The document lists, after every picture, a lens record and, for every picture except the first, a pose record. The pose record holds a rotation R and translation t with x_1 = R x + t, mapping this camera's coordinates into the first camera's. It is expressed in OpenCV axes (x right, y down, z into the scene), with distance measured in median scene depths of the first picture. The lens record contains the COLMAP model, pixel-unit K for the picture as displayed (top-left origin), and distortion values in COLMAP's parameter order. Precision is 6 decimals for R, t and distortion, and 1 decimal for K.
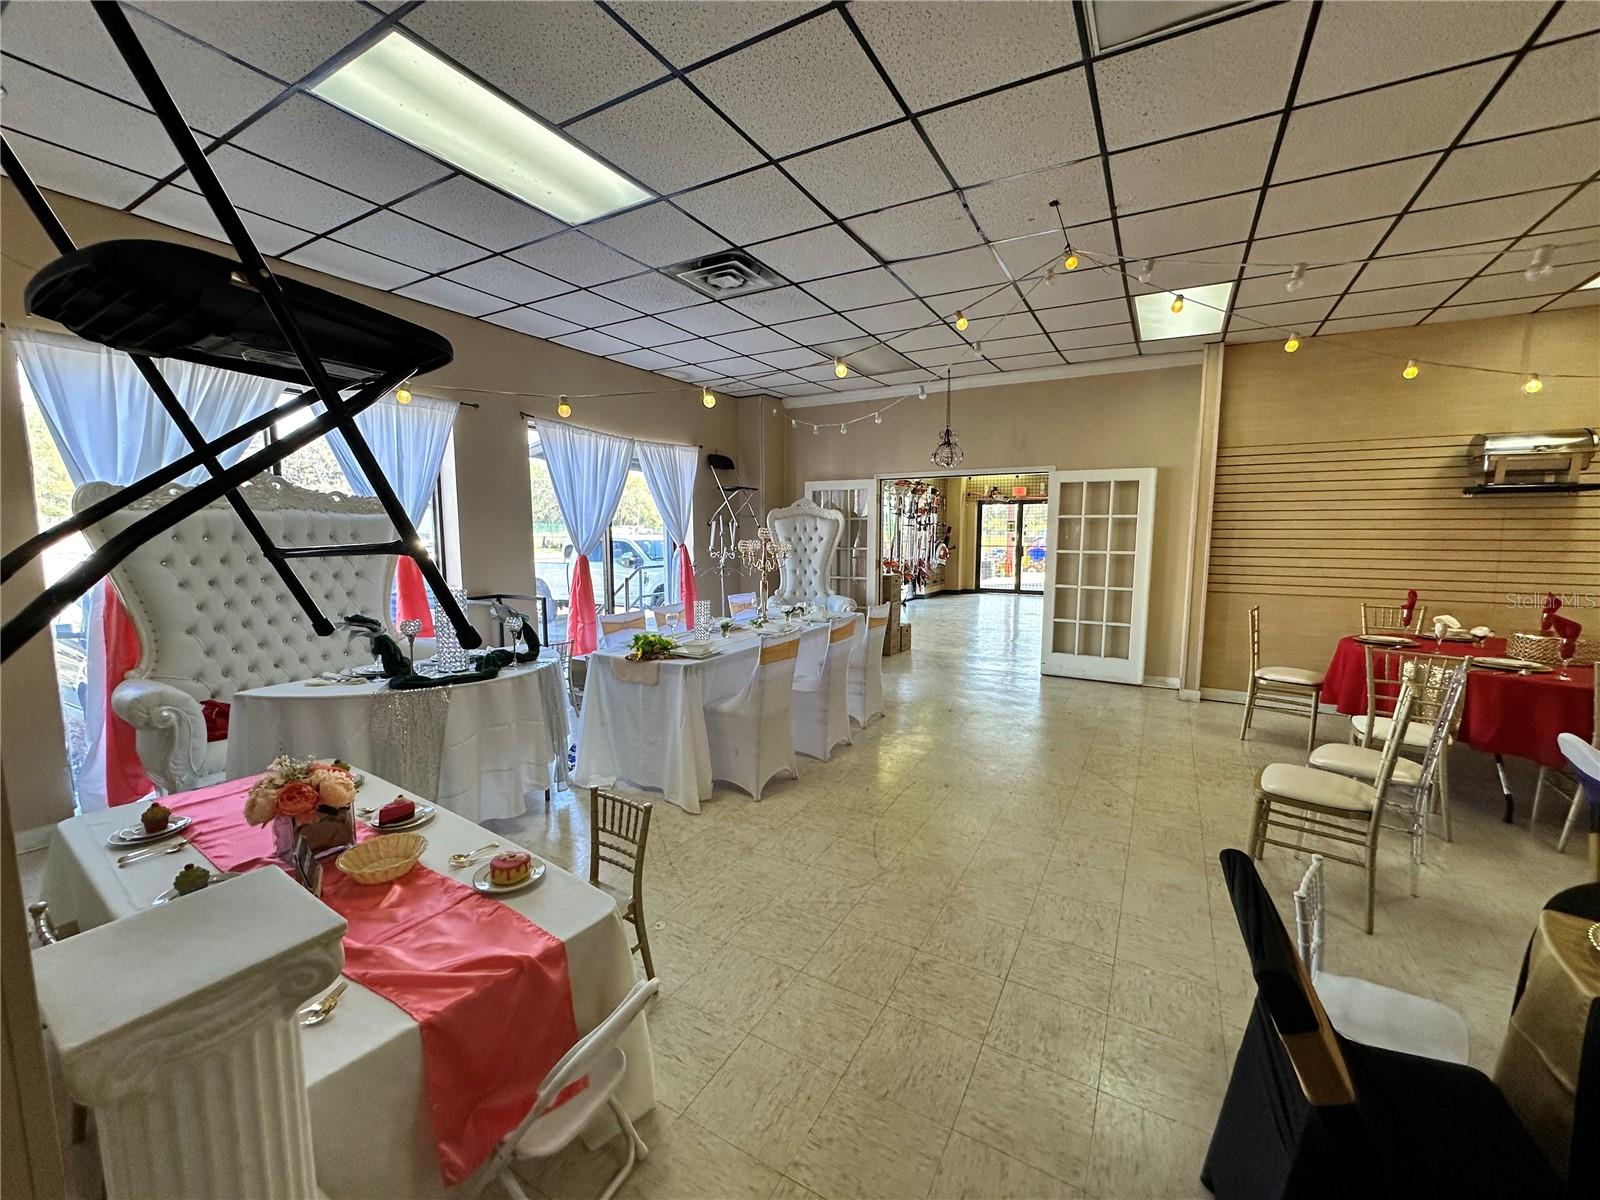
lens RADIAL K [[642.3, 0, 800.0], [0, 642.3, 600.0], [0, 0, 1]] dist [-0.000303, 0.000200]
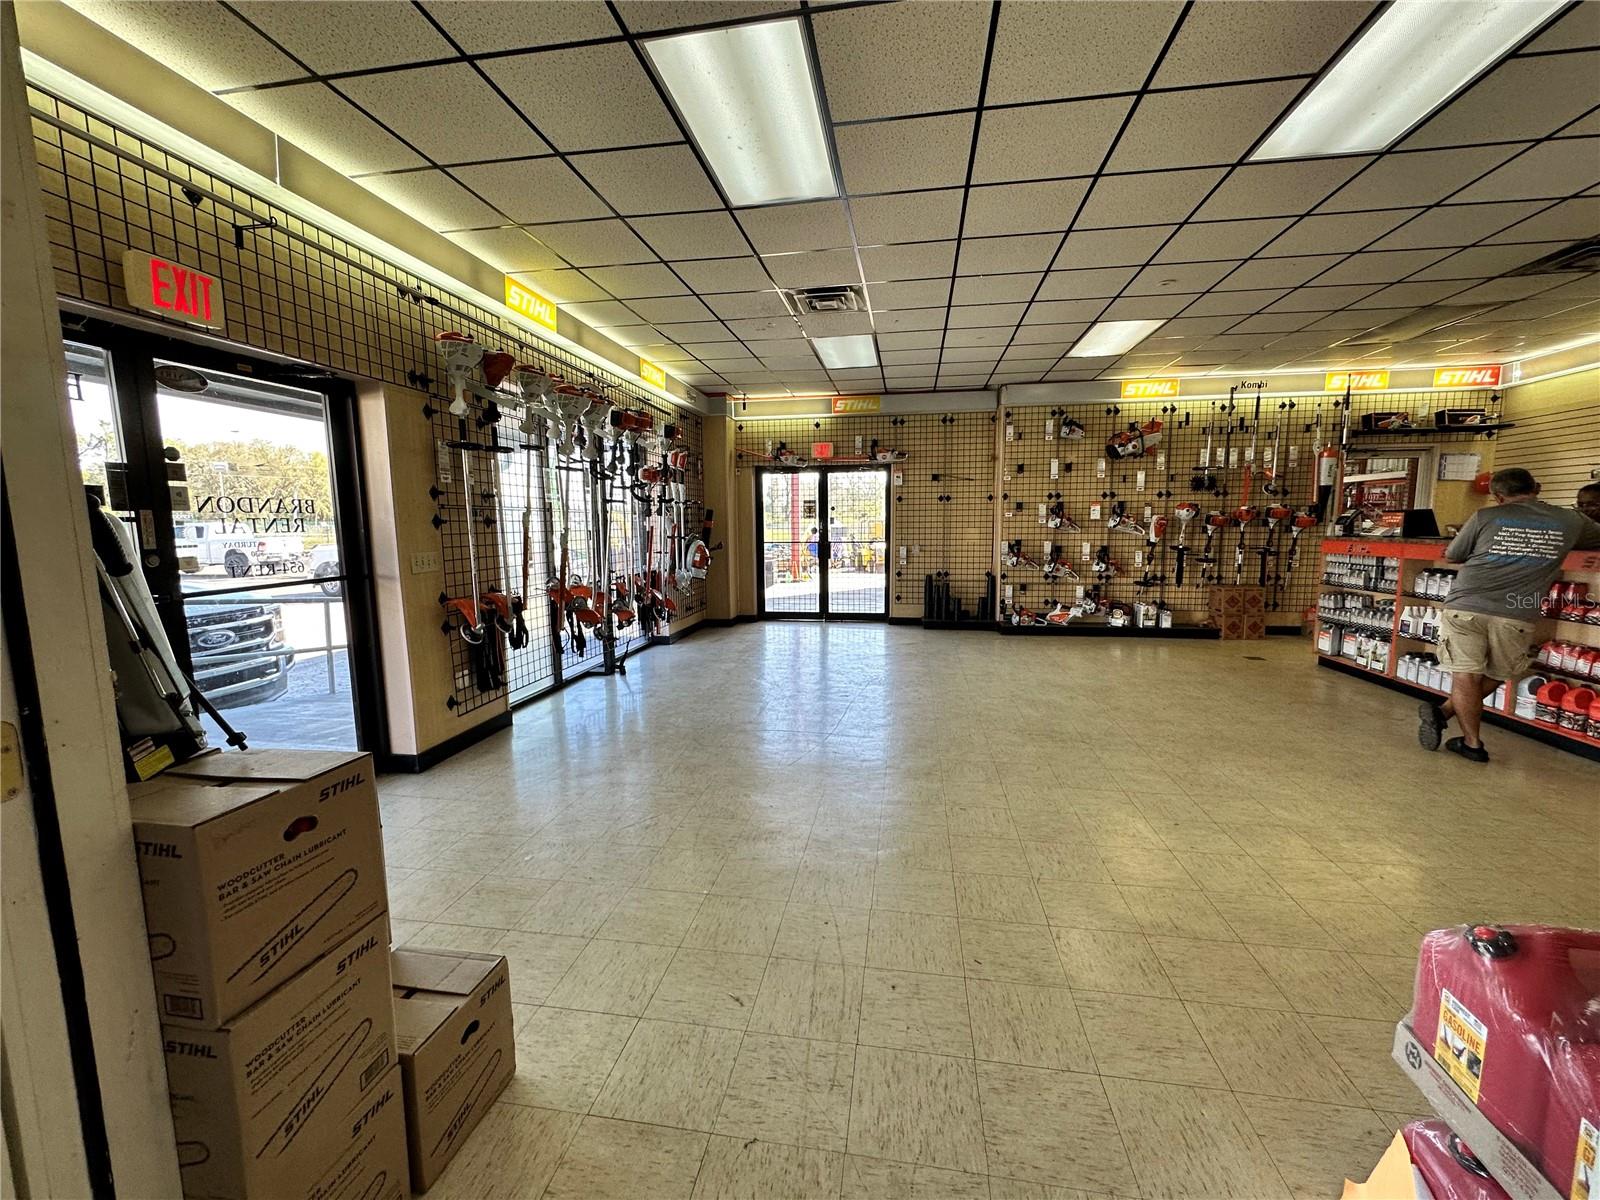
lens RADIAL K [[642.3, 0, 800.0], [0, 642.3, 600.0], [0, 0, 1]] dist [-0.000303, 0.000200]
pose [[0.939086, -0.046389, 0.340537, 0.152111], [0.040576, 0.998884, 0.024178, -0.061627], [-0.341279, -0.008888, 0.939920, 0.602969]]
